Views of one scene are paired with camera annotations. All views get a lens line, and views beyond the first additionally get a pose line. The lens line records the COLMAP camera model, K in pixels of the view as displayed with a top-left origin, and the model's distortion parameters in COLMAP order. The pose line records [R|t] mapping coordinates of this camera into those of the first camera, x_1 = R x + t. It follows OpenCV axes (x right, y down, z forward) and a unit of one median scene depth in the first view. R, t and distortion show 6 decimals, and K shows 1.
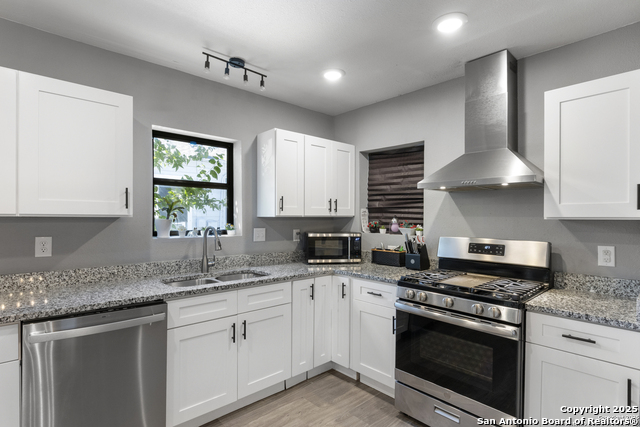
lens RADIAL K [[325.4, 0, 324.1], [0, 325.4, 219.6], [0, 0, 1]] dist [-0.001453, -0.000210]
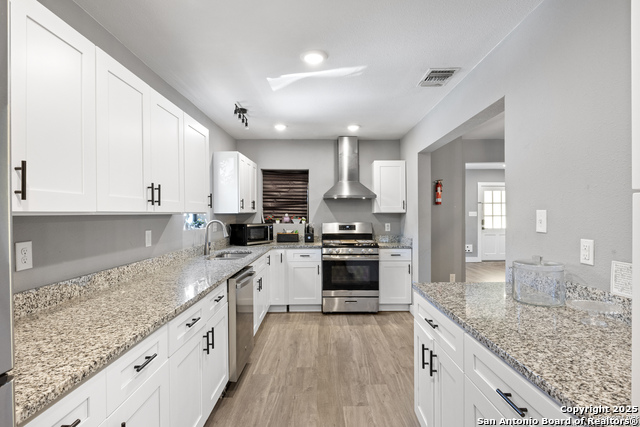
lens RADIAL K [[325.4, 0, 323.1], [0, 325.4, 213.7], [0, 0, 1]] dist [-0.001453, -0.000210]
pose [[0.673264, -0.011405, 0.739315, -1.039202], [0.015666, 0.999877, 0.001158, -0.002854], [-0.739237, 0.010802, 0.673359, -0.265480]]
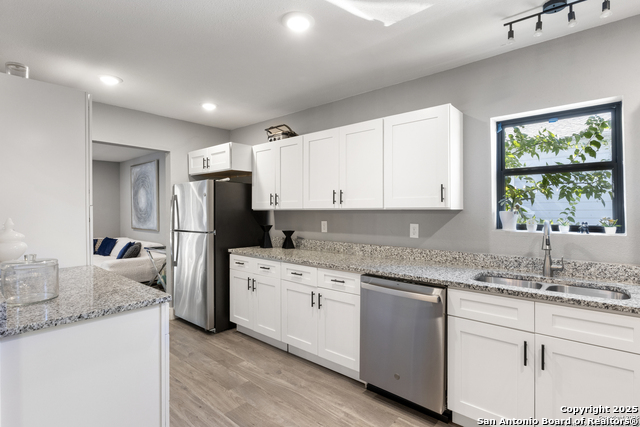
lens RADIAL K [[325.4, 0, 325.3], [0, 325.4, 210.4], [0, 0, 1]] dist [-0.001453, -0.000210]
pose [[0.110359, -0.002957, -0.993887, 0.390240], [-0.000763, 0.999995, -0.003060, -0.000890], [0.993892, 0.001096, 0.110356, 0.352109]]
